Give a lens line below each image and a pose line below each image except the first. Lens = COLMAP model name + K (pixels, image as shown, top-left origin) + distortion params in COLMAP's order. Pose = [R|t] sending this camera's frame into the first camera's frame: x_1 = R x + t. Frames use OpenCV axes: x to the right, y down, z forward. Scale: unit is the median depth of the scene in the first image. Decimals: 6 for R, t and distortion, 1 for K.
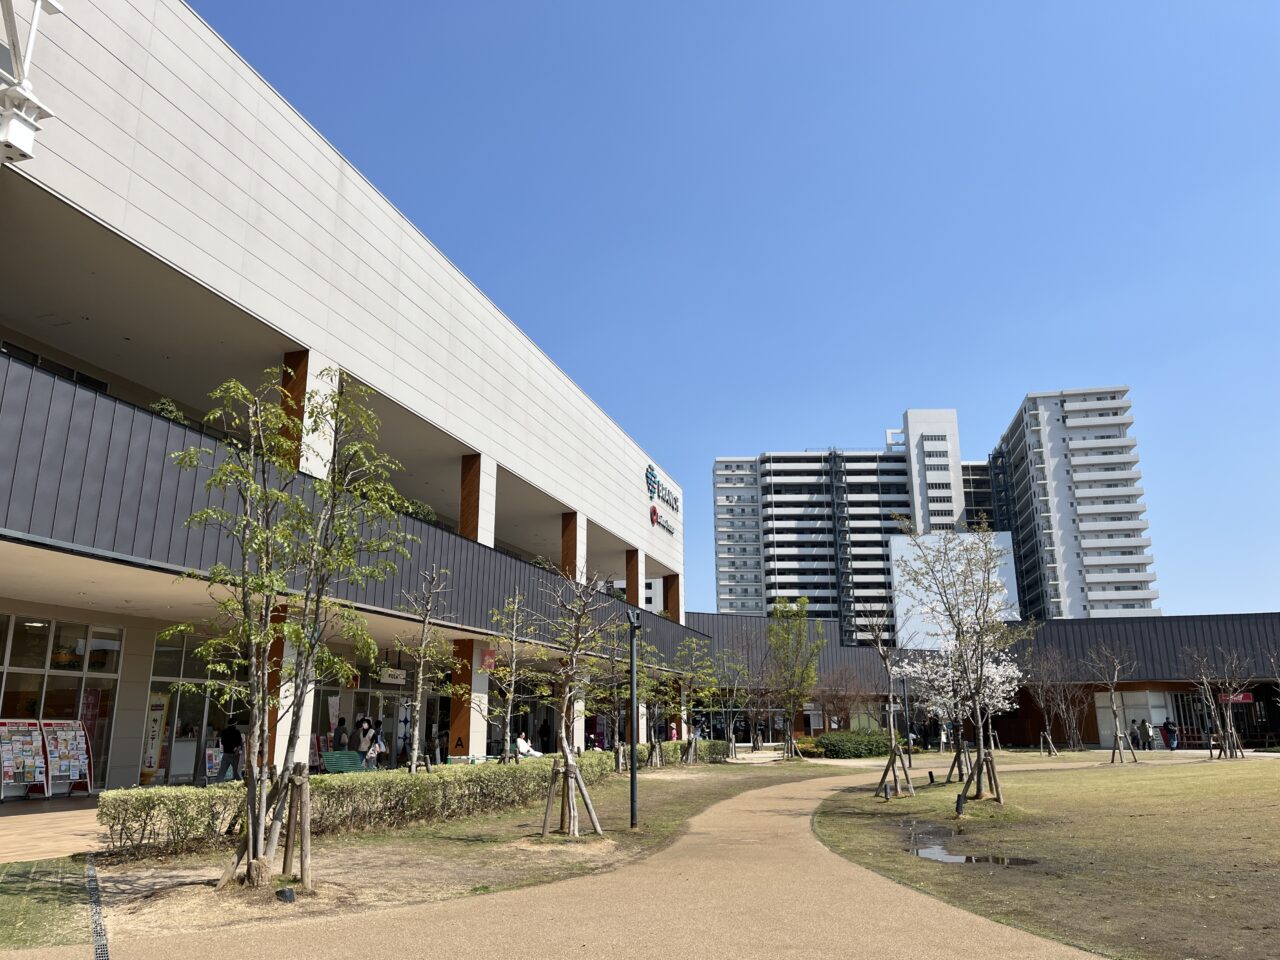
lens RADIAL K [[970.2, 0, 643.1], [0, 970.2, 476.0], [0, 0, 1]] dist [0.034348, -0.015459]
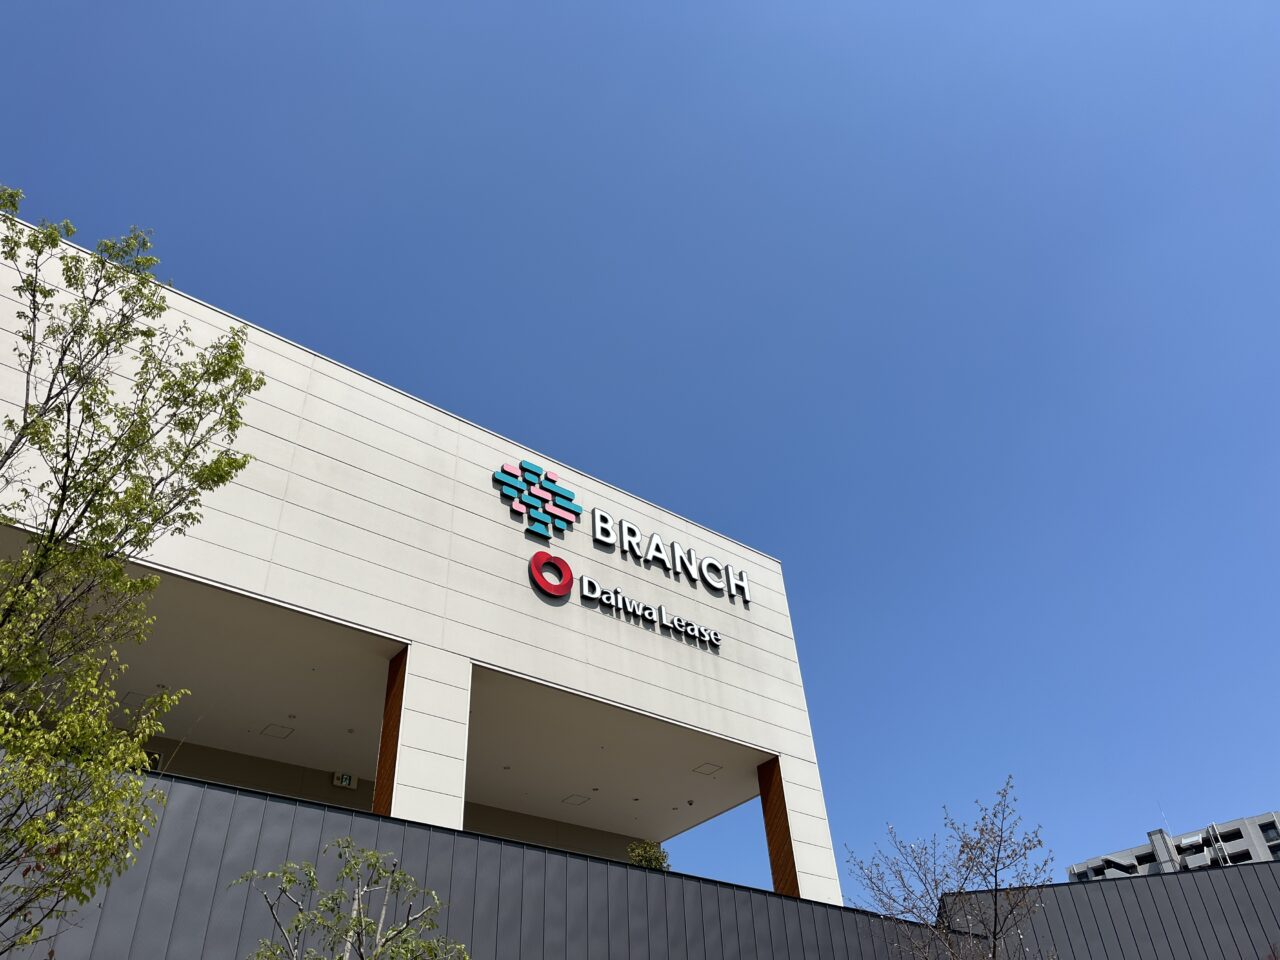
lens RADIAL K [[970.2, 0, 642.0], [0, 970.2, 480.3], [0, 0, 1]] dist [0.034348, -0.015459]
pose [[0.817056, -0.406592, -0.408782, 0.178899], [0.207199, 0.868705, -0.449910, 0.159062], [0.538041, 0.282902, 0.794026, 0.634402]]
